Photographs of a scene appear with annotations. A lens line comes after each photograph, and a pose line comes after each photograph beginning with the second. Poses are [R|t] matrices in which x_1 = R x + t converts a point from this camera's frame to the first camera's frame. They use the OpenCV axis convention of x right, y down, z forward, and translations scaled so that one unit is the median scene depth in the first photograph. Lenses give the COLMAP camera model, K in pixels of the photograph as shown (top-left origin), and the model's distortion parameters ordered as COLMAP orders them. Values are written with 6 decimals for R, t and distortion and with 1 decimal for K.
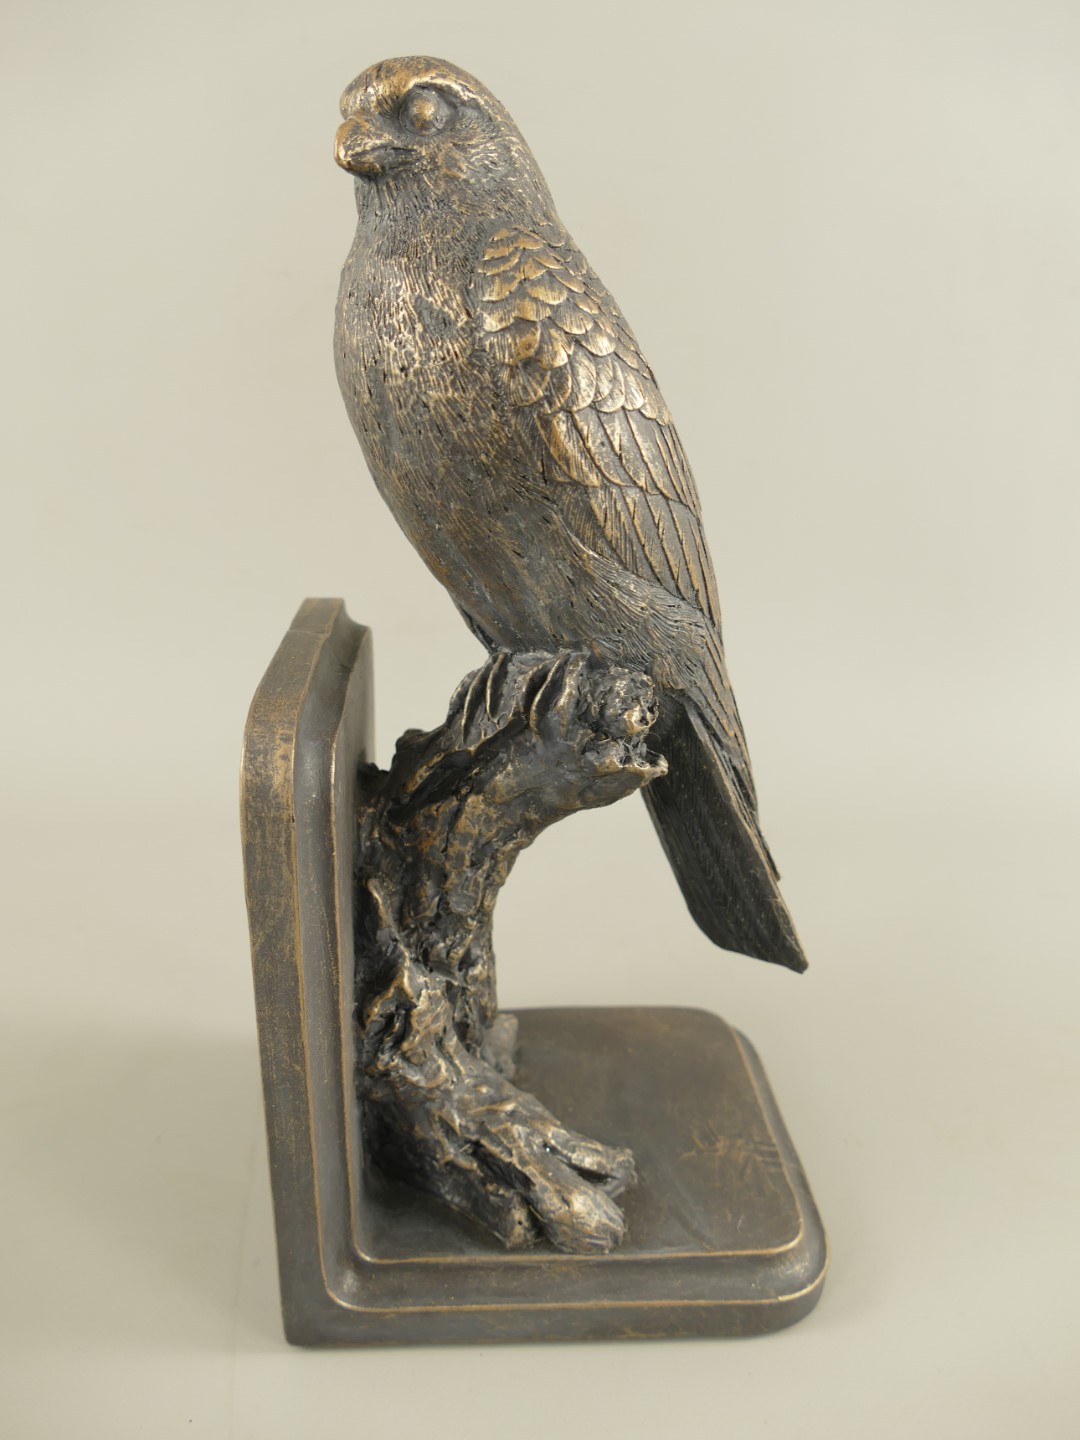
lens RADIAL K [[1135.8, 0, 540.0], [0, 1135.8, 723.4], [0, 0, 1]] dist [0.013237, -0.003203]
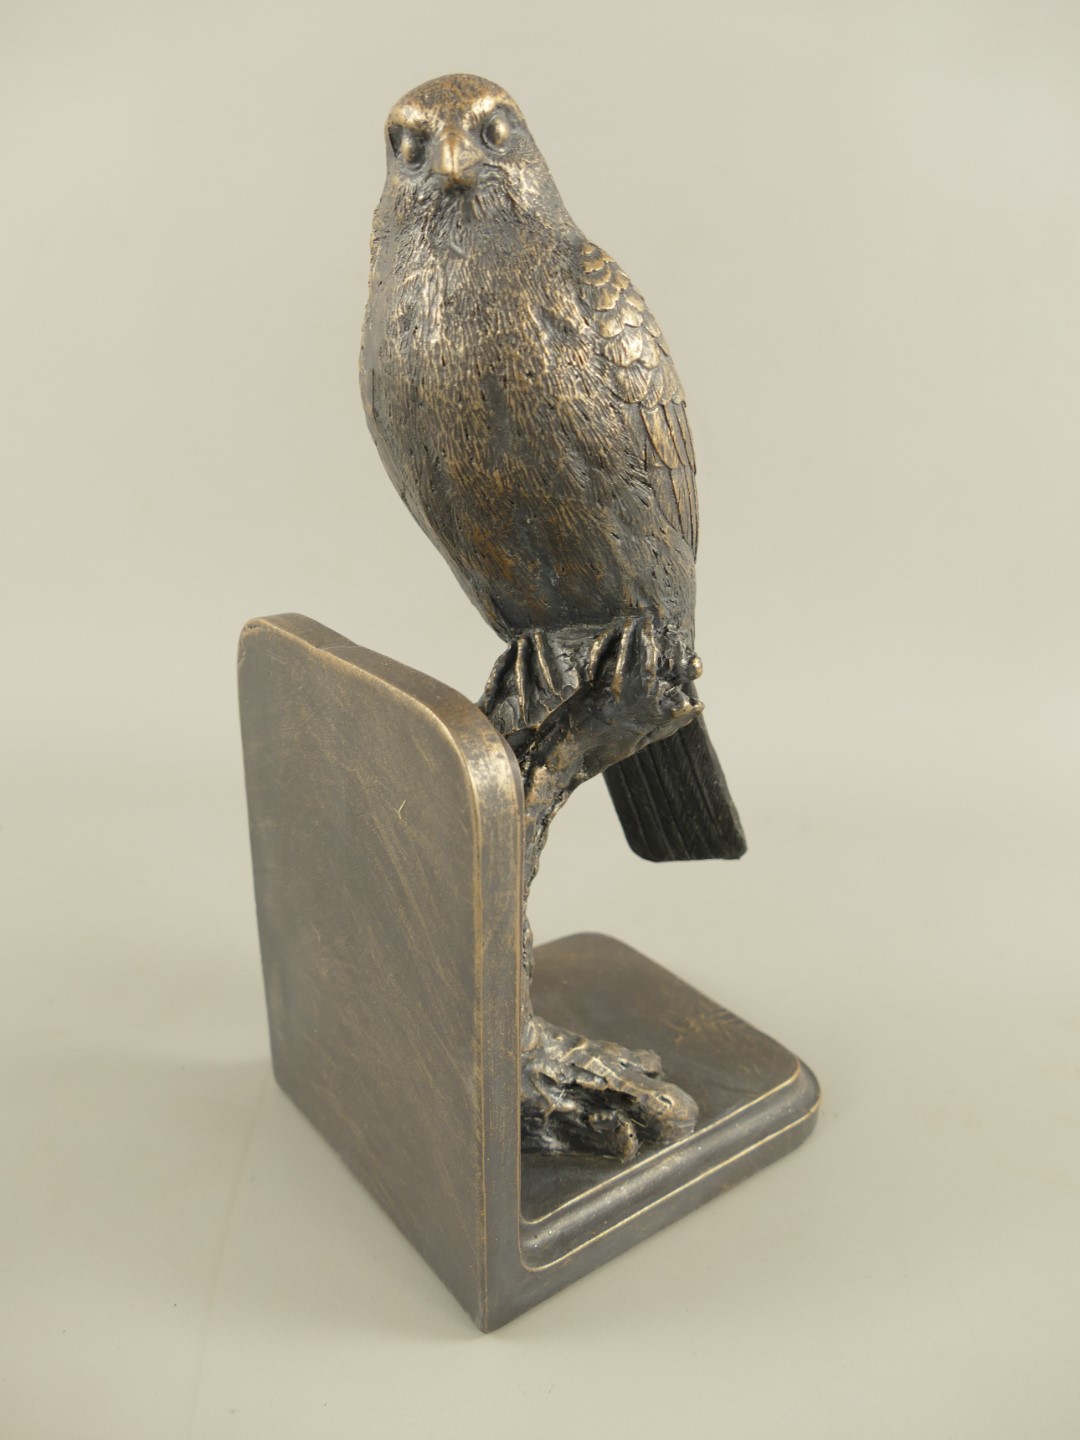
lens RADIAL K [[1135.8, 0, 540.5], [0, 1135.8, 716.8], [0, 0, 1]] dist [0.013237, -0.003203]
pose [[0.835858, -0.200460, 0.511036, -0.715358], [0.192040, 0.978896, 0.069881, -0.070143], [-0.514259, 0.039729, 0.856714, 0.095109]]
